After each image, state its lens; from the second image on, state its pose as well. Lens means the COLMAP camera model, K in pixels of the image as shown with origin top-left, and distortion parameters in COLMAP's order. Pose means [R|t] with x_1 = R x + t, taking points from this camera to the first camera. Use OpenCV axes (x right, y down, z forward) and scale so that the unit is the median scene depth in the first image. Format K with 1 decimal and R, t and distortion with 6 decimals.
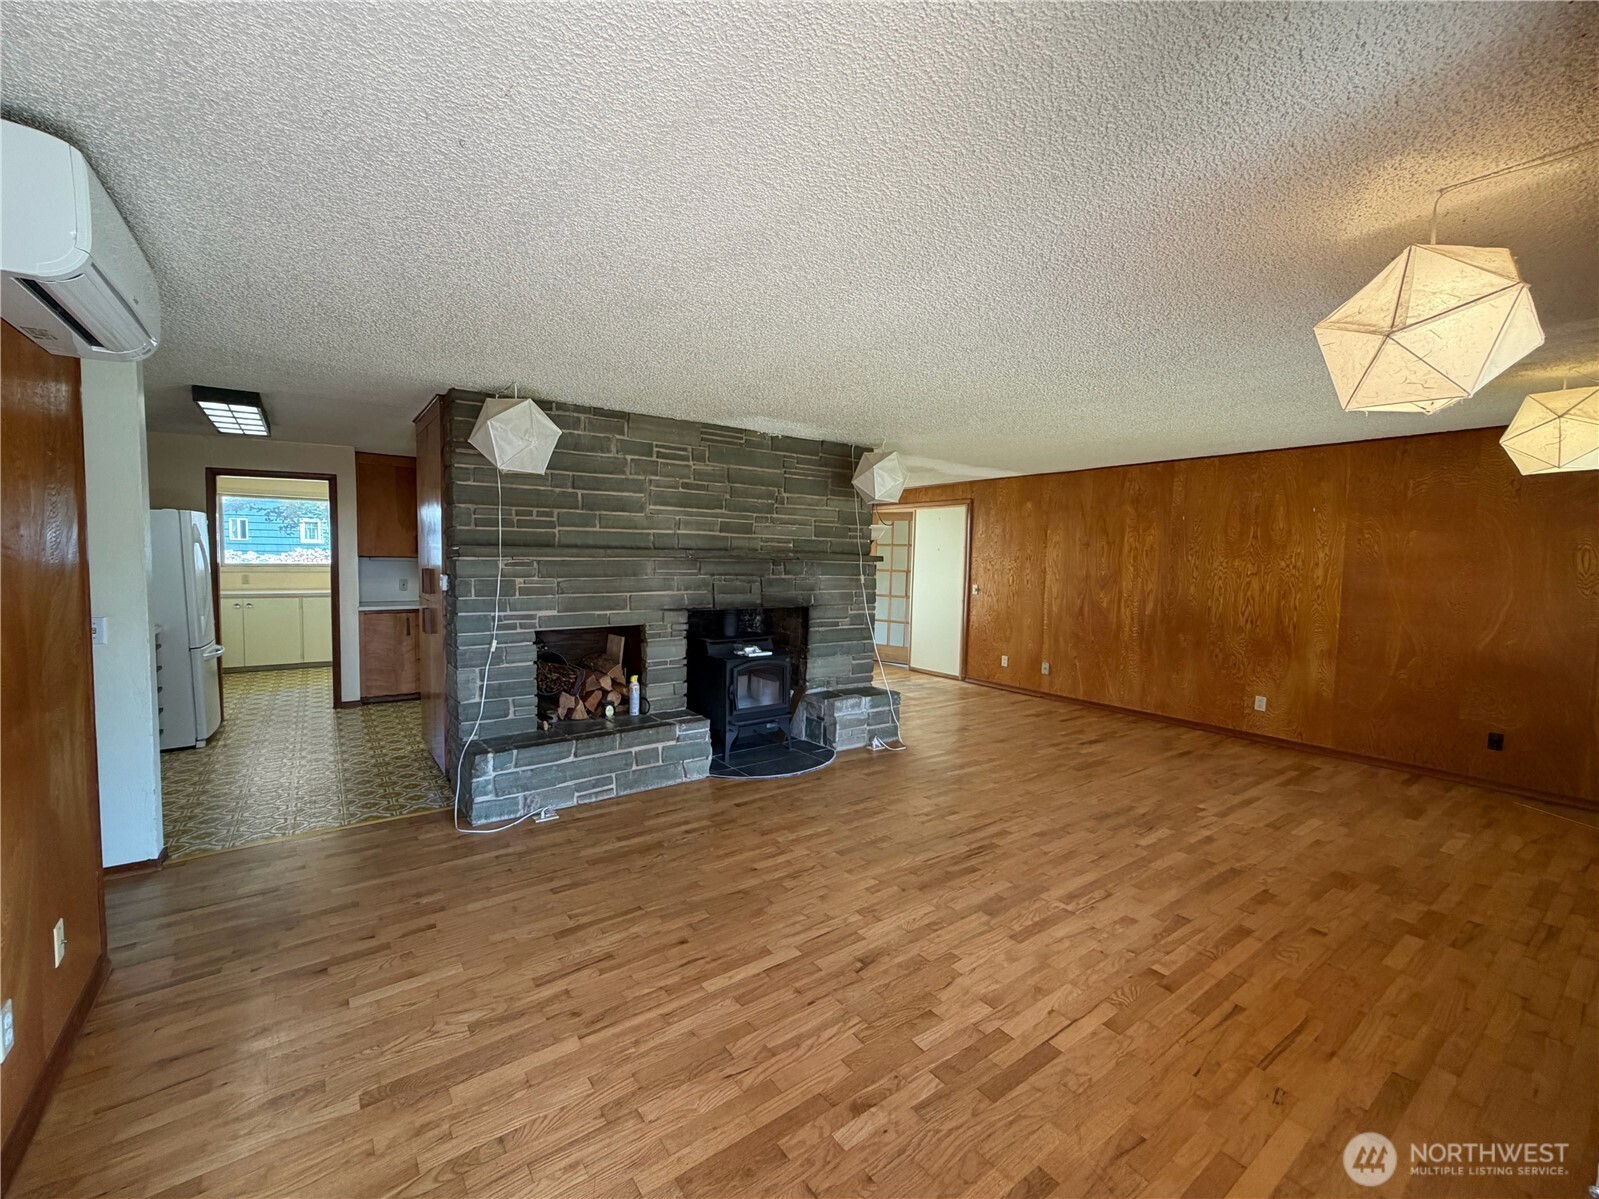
lens RADIAL K [[661.8, 0, 794.5], [0, 661.8, 600.7], [0, 0, 1]] dist [0.001574, -0.000359]
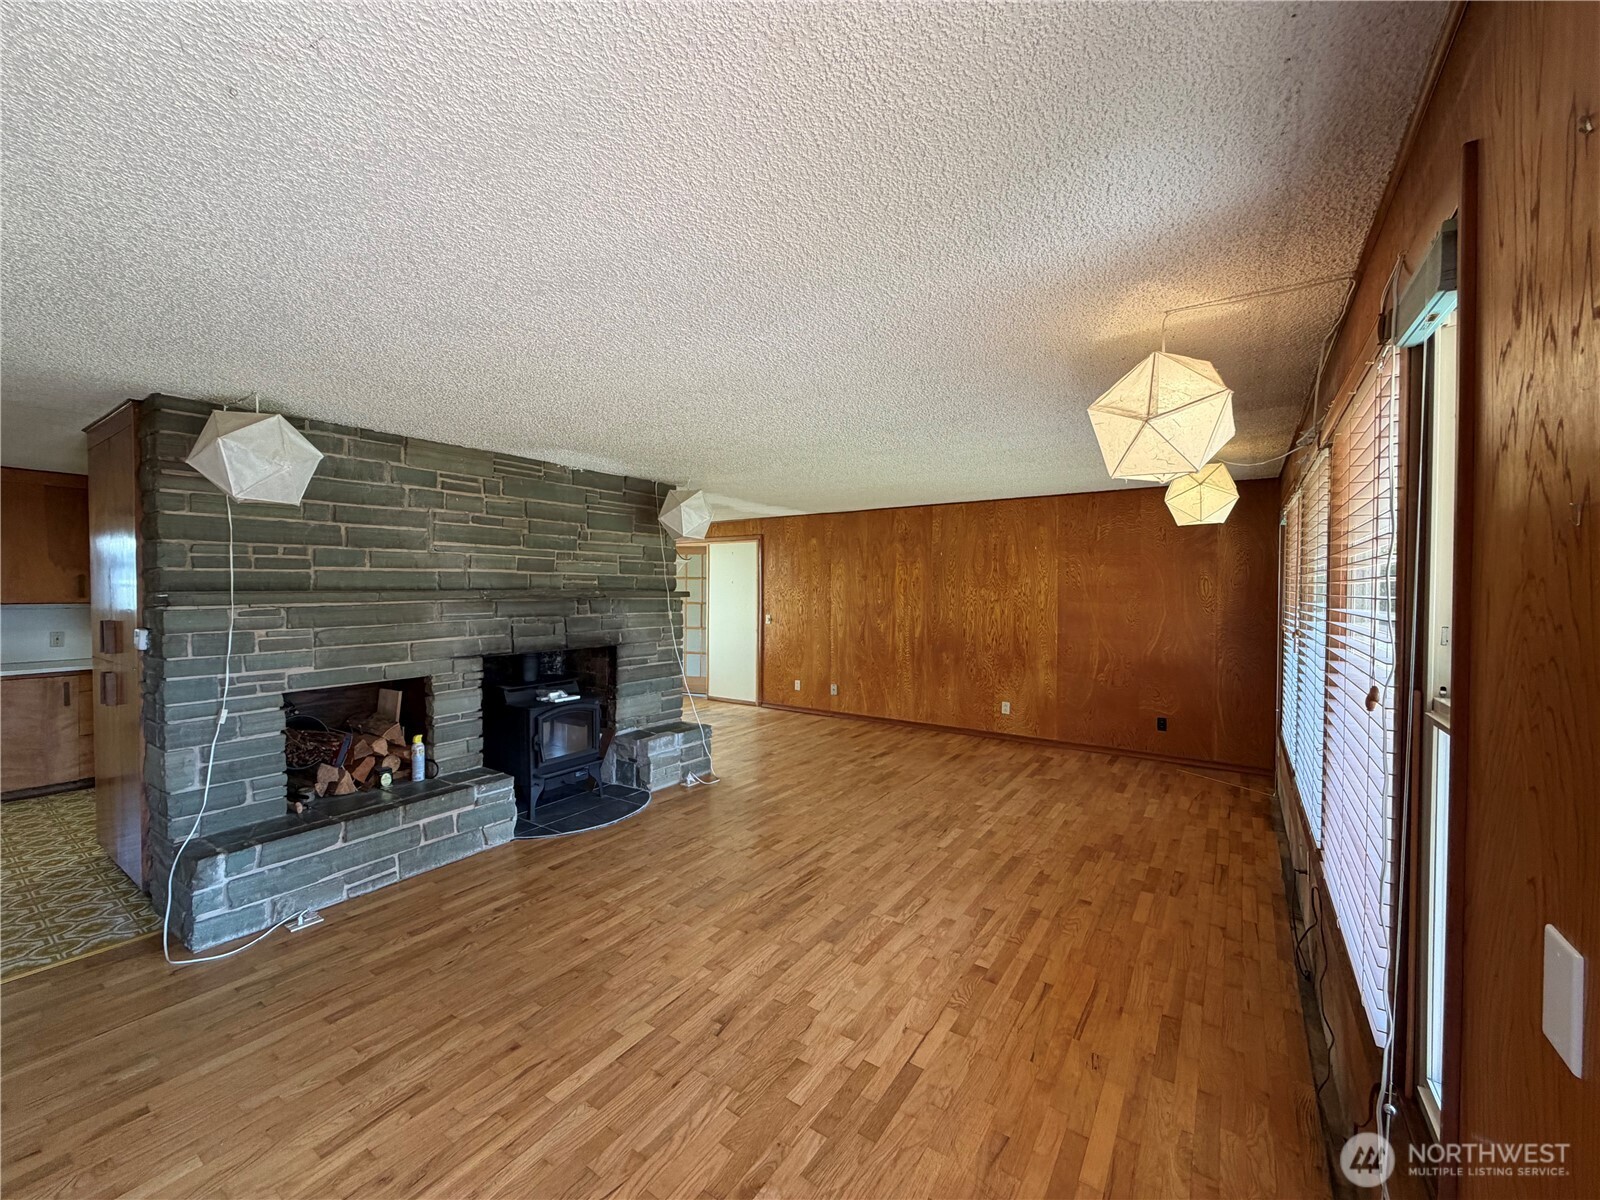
lens RADIAL K [[636.2, 0, 793.3], [0, 636.2, 601.6], [0, 0, 1]] dist [0.001362, -0.000262]
pose [[0.943144, -0.023759, 0.331535, -0.055003], [0.037384, 0.998696, -0.034780, -0.017086], [-0.330276, 0.045197, 0.942802, 0.040866]]
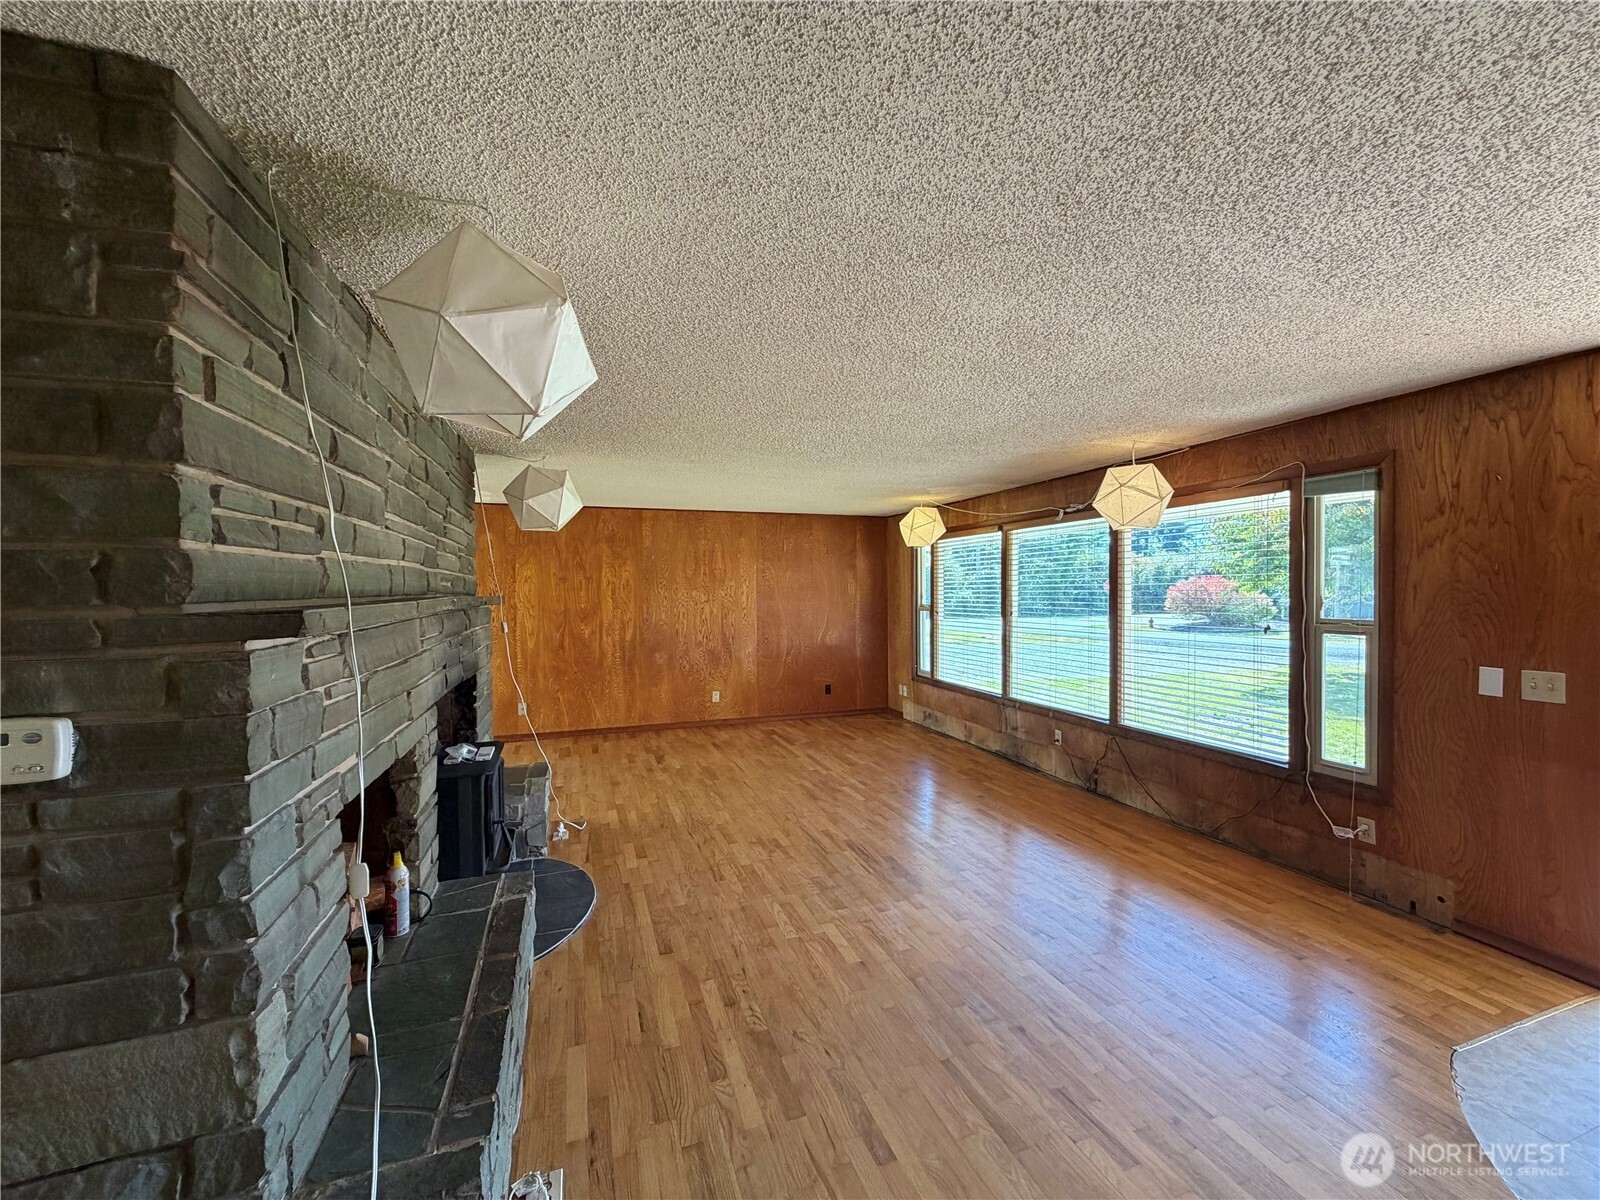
lens RADIAL K [[636.2, 0, 795.5], [0, 636.2, 594.7], [0, 0, 1]] dist [0.001362, -0.000262]
pose [[0.289581, -0.027736, 0.956751, -0.687108], [0.075464, 0.997130, 0.006066, -0.068141], [-0.954174, 0.070444, 0.290843, 0.638613]]
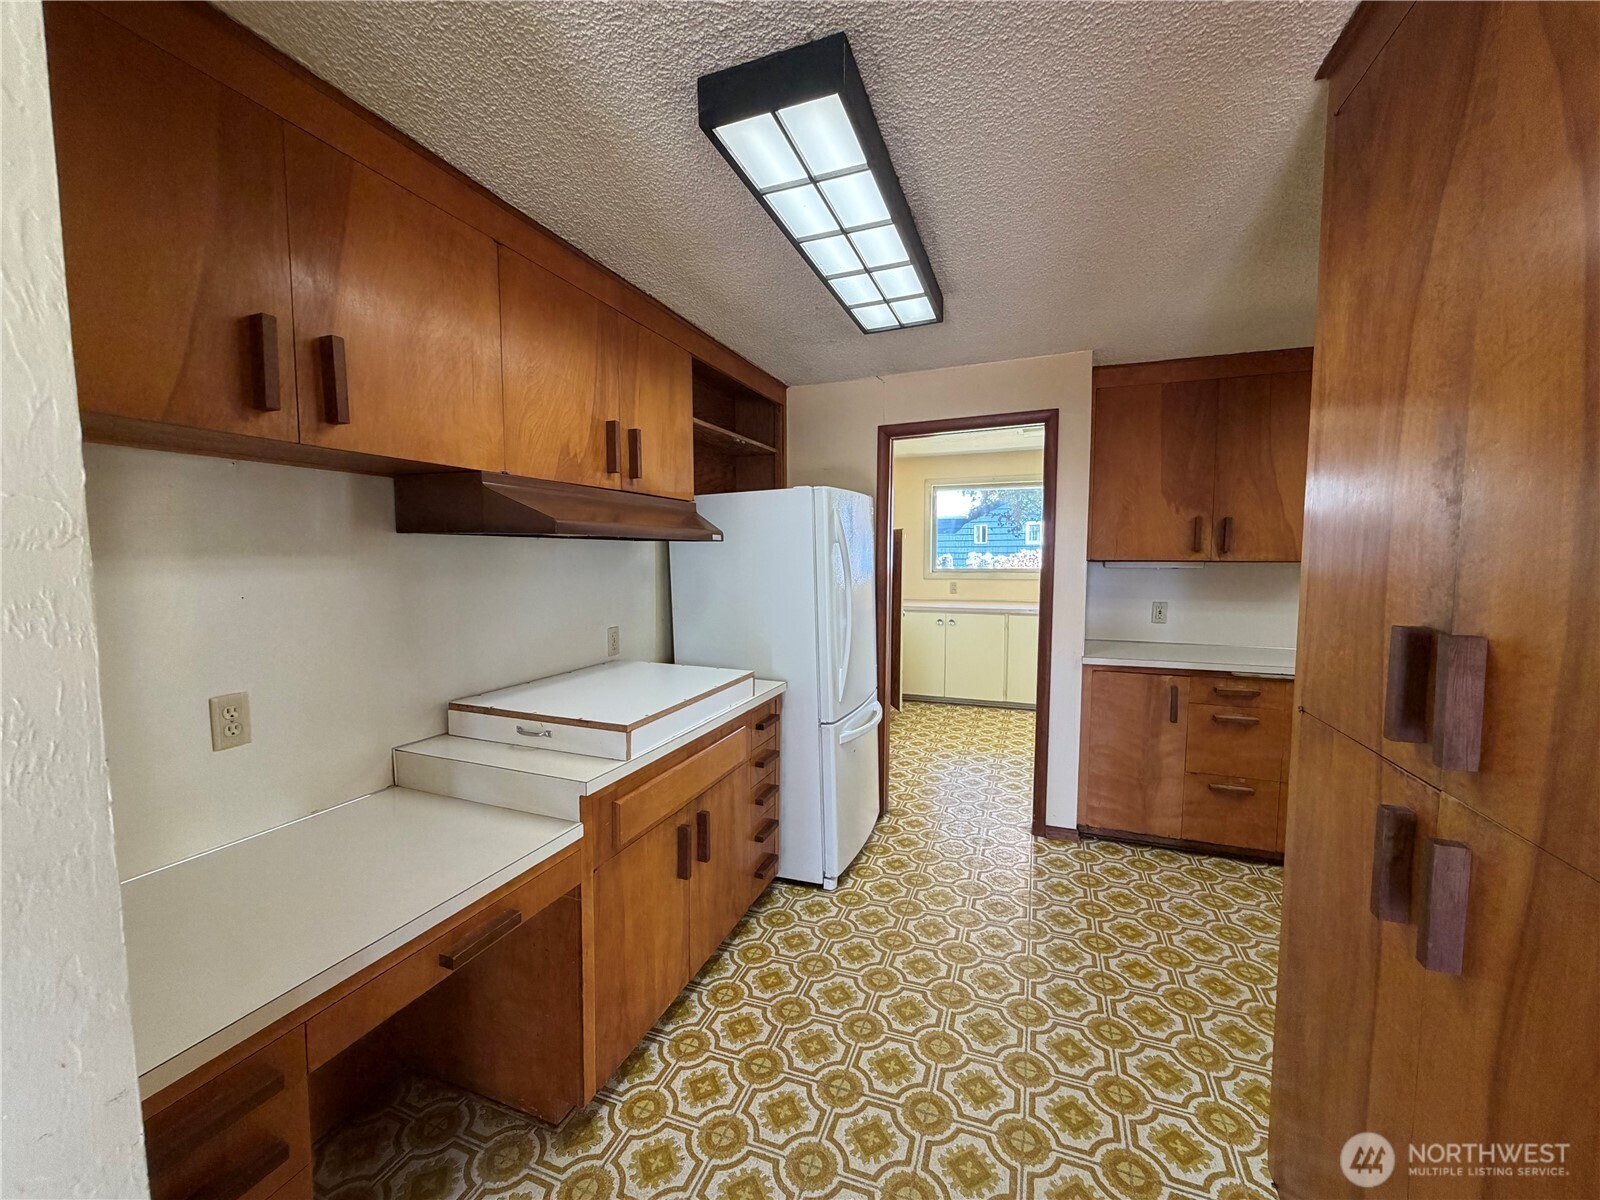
lens RADIAL K [[636.2, 0, 793.3], [0, 636.2, 600.4], [0, 0, 1]] dist [0.001362, -0.000262]
pose [[0.547529, 0.044034, -0.835628, -0.566724], [-0.039457, 0.998862, 0.026782, -0.062663], [0.835856, 0.018307, 0.548643, 0.825003]]
